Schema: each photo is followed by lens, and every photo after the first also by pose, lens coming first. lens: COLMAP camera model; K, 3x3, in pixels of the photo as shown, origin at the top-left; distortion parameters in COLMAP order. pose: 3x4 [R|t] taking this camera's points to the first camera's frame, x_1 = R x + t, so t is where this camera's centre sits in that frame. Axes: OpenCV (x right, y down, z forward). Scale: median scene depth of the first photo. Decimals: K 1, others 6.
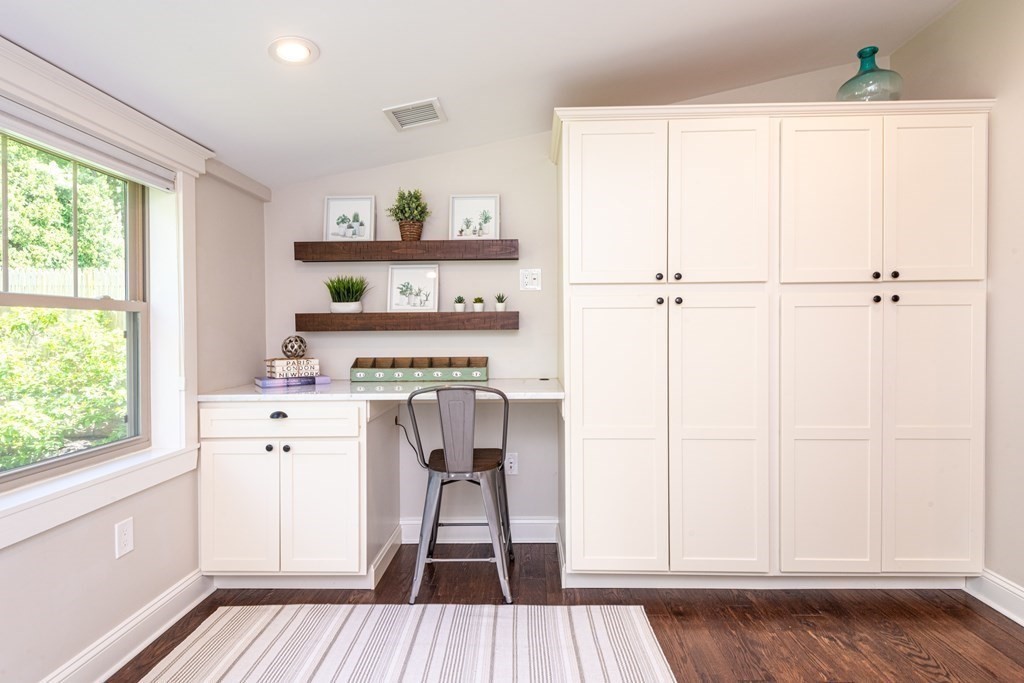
lens RADIAL K [[504.5, 0, 508.5], [0, 504.5, 335.6], [0, 0, 1]] dist [0.009420, -0.002038]
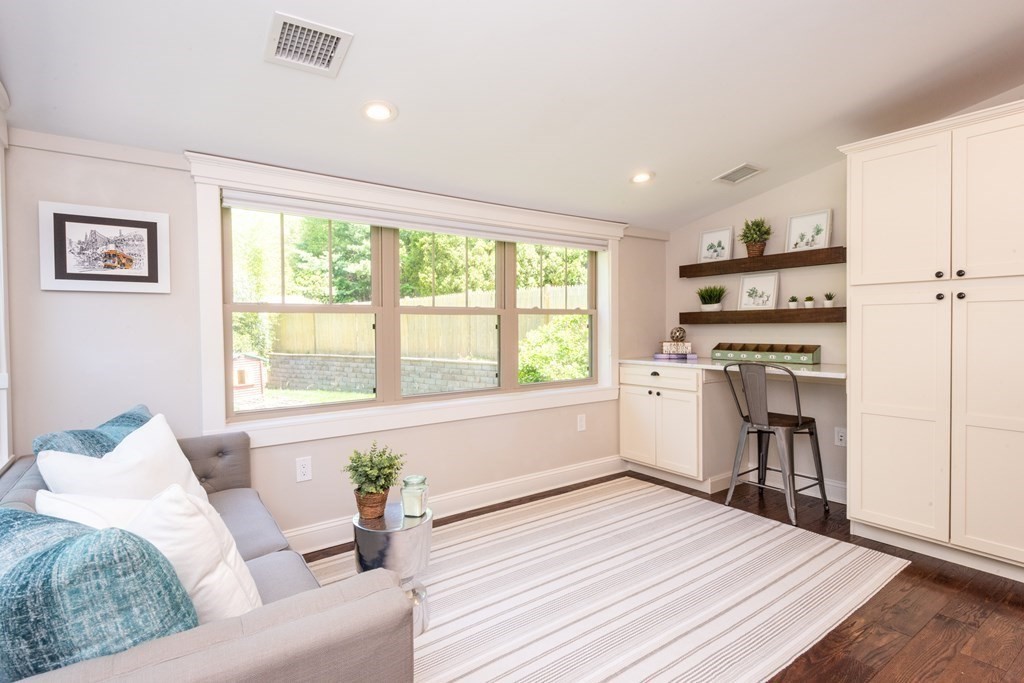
lens RADIAL K [[504.5, 0, 518.8], [0, 504.5, 335.7], [0, 0, 1]] dist [0.009420, -0.002038]
pose [[0.613752, 0.016618, -0.789324, 0.499727], [-0.001598, 0.999803, 0.019807, -0.003180], [0.789497, -0.010895, 0.613657, -0.333516]]
